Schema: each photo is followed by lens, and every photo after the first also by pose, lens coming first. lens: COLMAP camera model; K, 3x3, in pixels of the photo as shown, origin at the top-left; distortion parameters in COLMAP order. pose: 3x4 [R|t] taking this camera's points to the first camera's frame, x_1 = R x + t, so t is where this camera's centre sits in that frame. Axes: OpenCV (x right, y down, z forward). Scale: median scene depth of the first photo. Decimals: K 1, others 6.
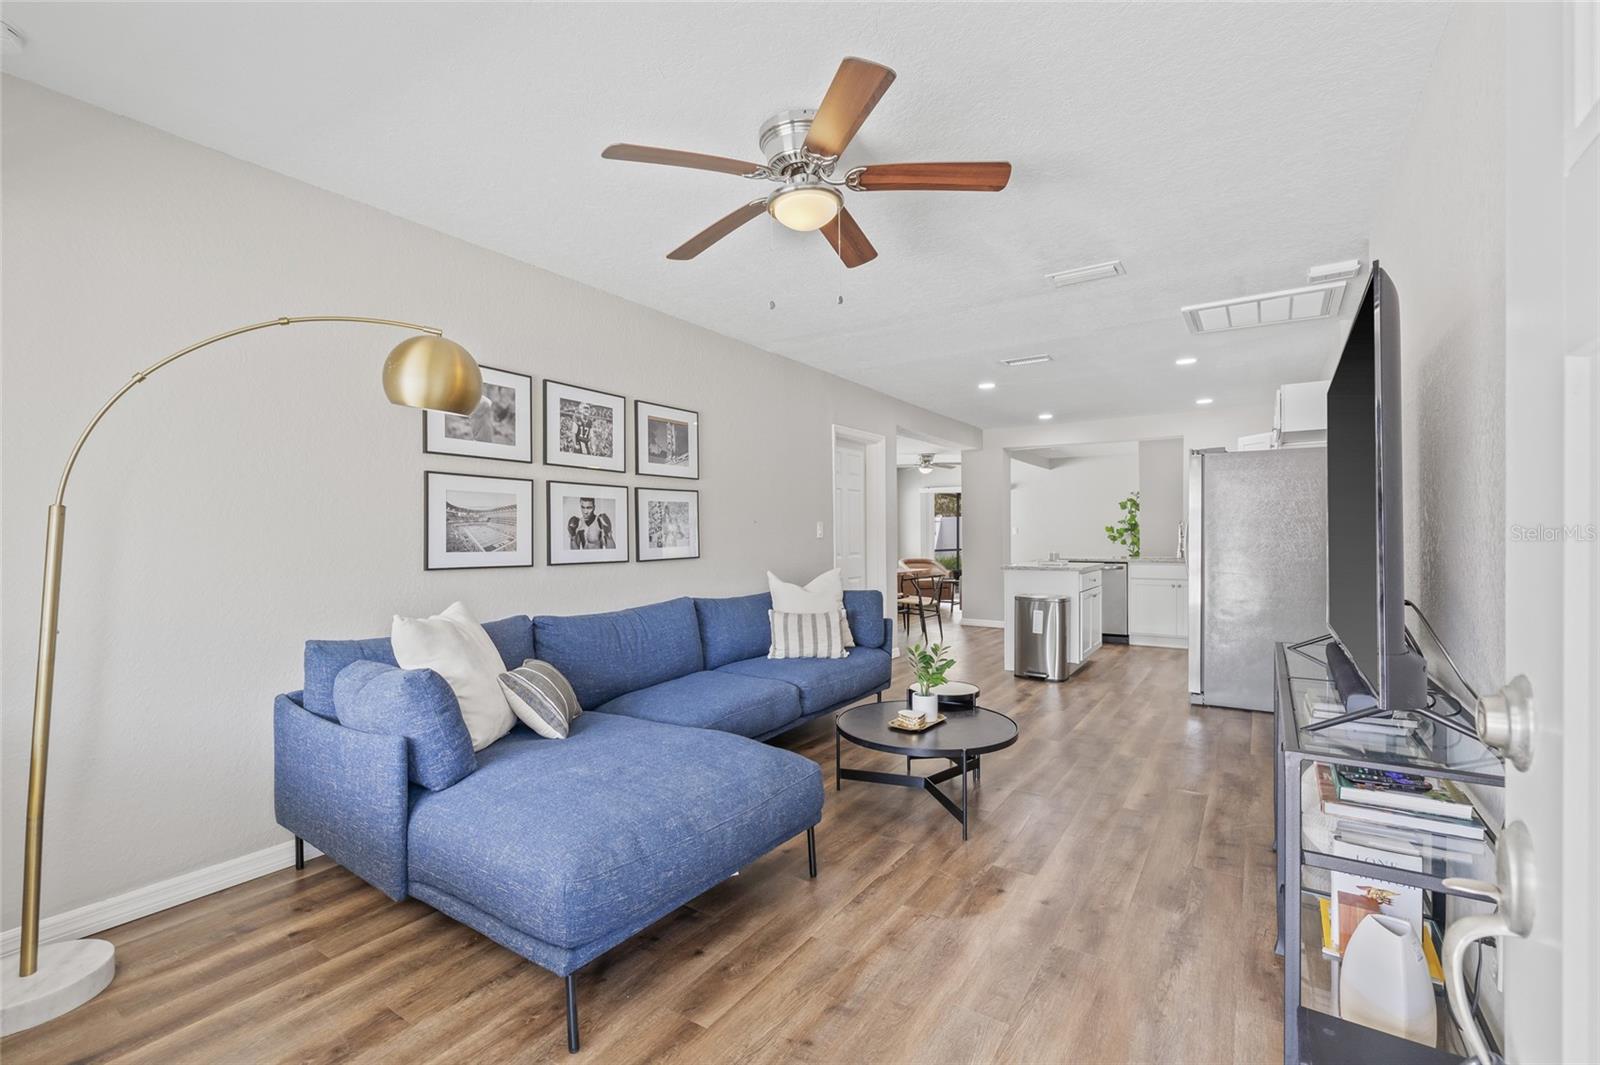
lens RADIAL K [[691.2, 0, 780.1], [0, 691.2, 546.2], [0, 0, 1]] dist [0.002188, -0.000287]
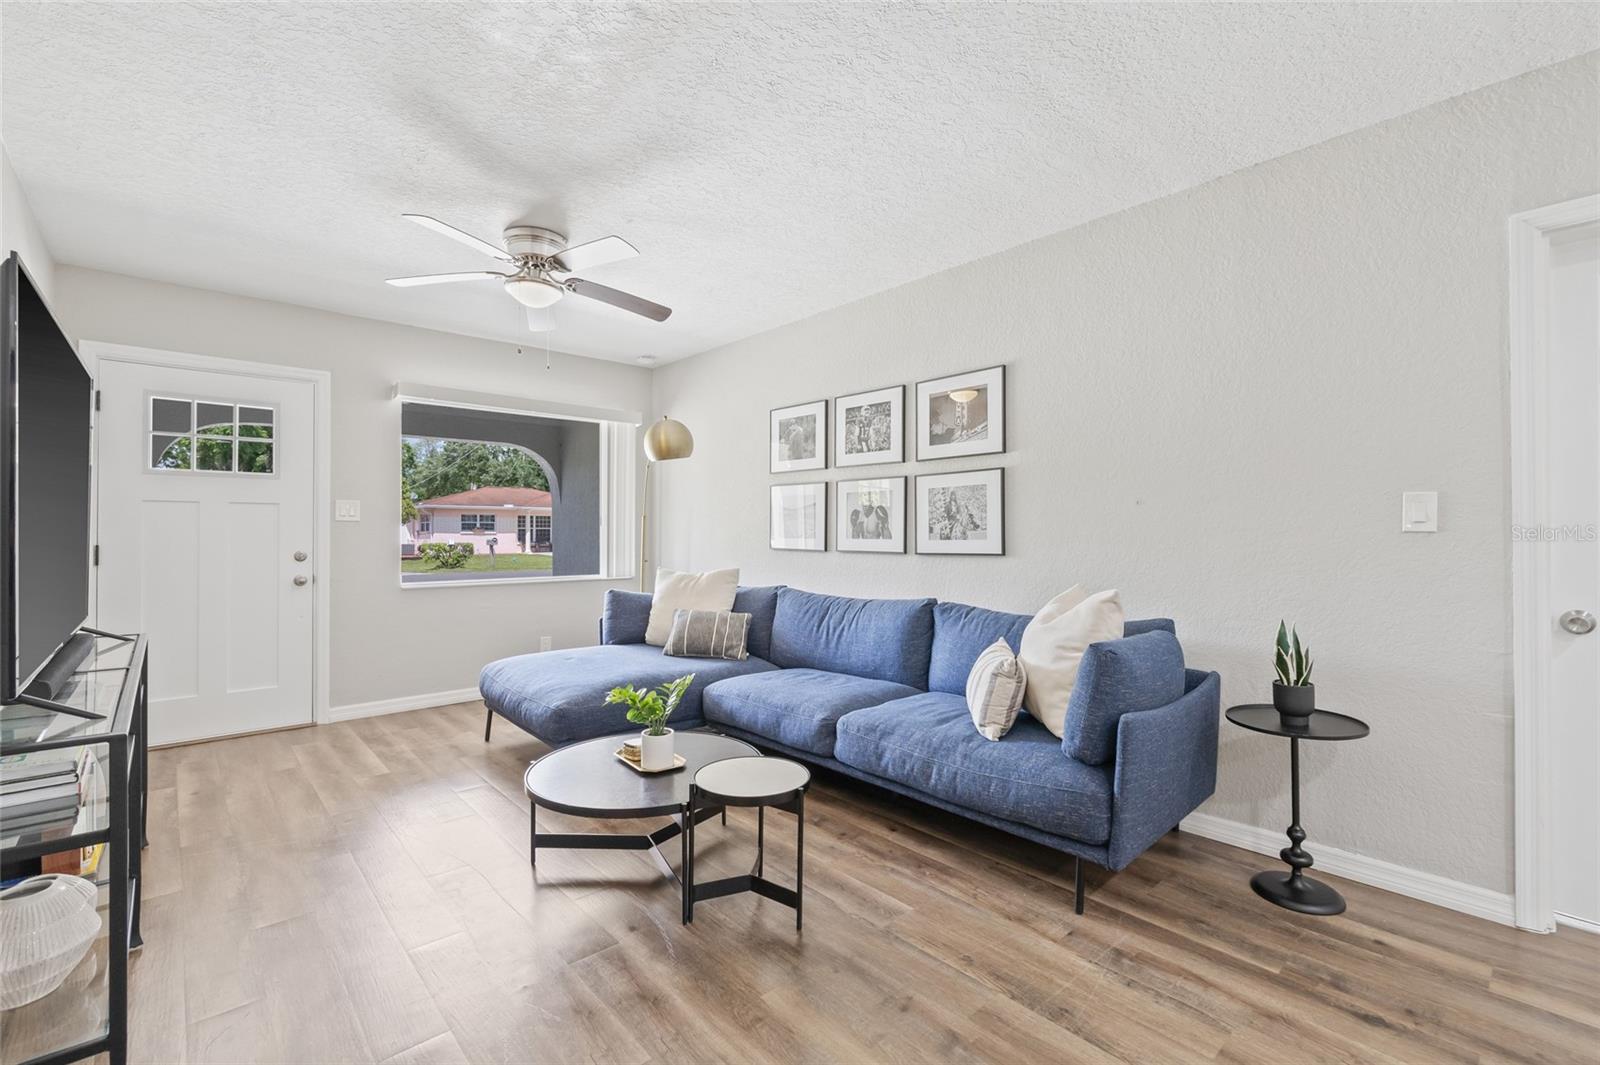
lens RADIAL K [[691.2, 0, 801.3], [0, 691.2, 533.4], [0, 0, 1]] dist [0.002188, -0.000287]
pose [[-0.215316, 0.007081, -0.976519, 0.784133], [-0.014497, 0.999840, 0.010446, -0.014078], [0.976437, 0.016406, -0.215179, 1.103361]]
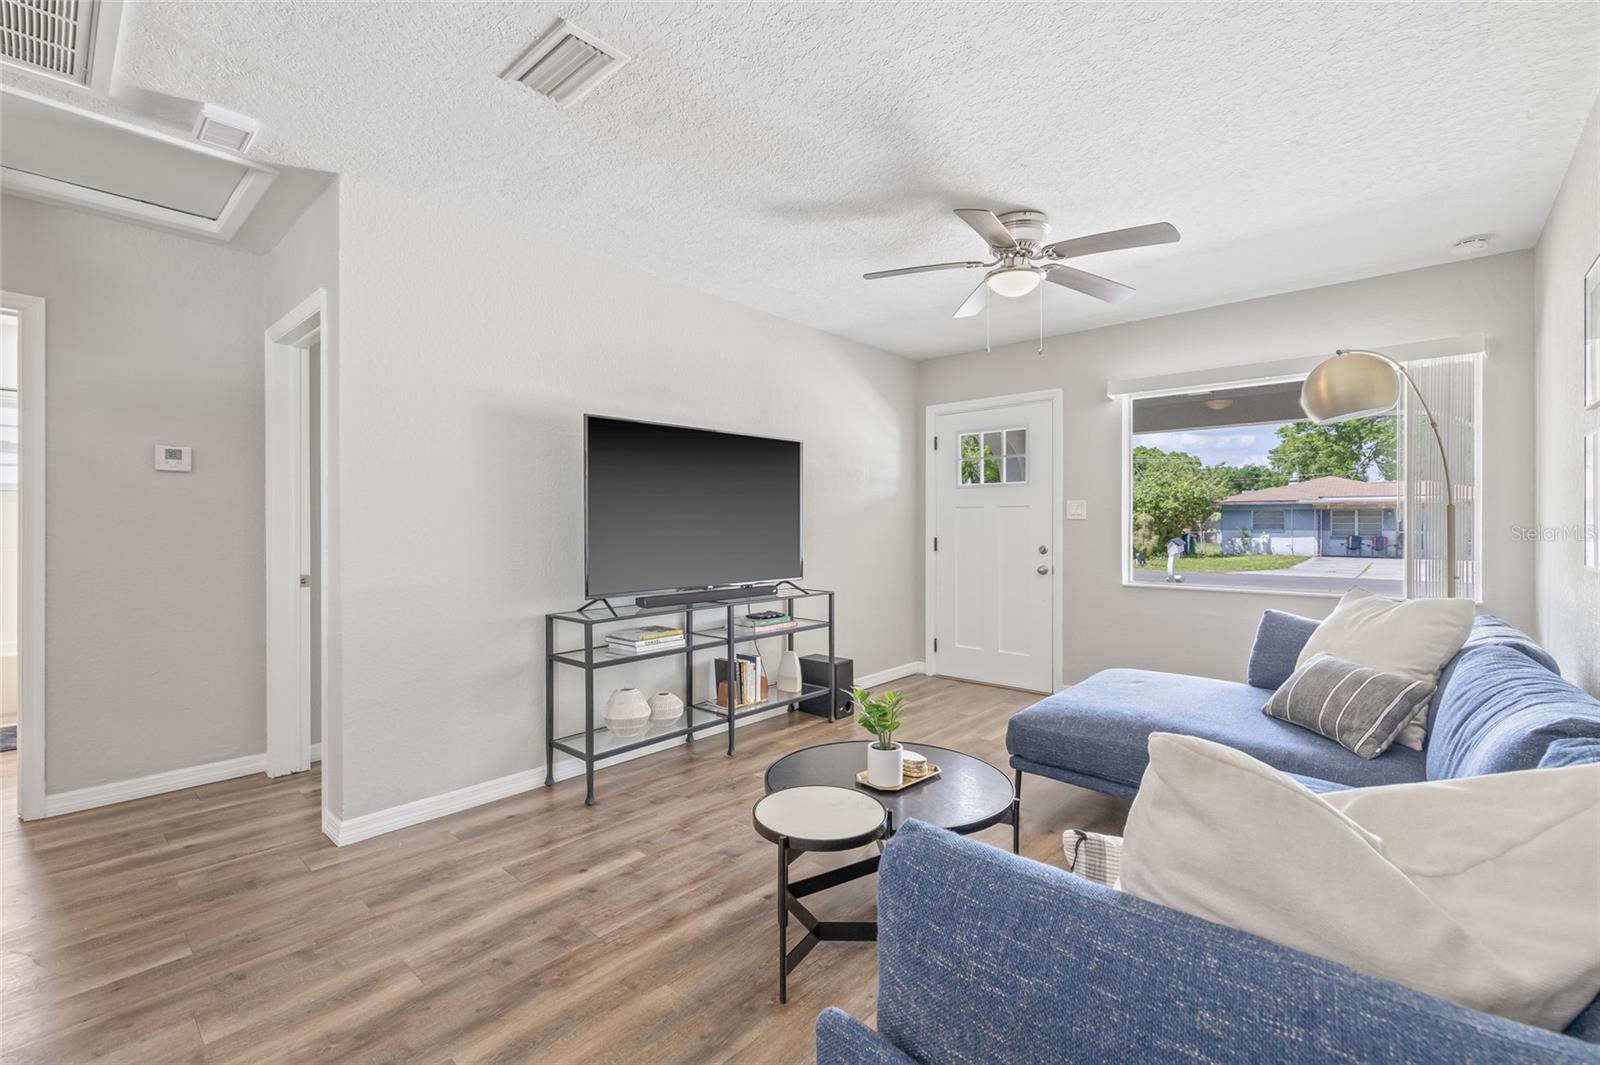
lens RADIAL K [[691.2, 0, 790.3], [0, 691.2, 521.6], [0, 0, 1]] dist [0.002188, -0.000287]
pose [[-0.991568, 0.004223, 0.129515, 0.175745], [0.005502, 0.999940, 0.009522, -0.022137], [-0.129467, 0.010154, -0.991532, 1.448559]]
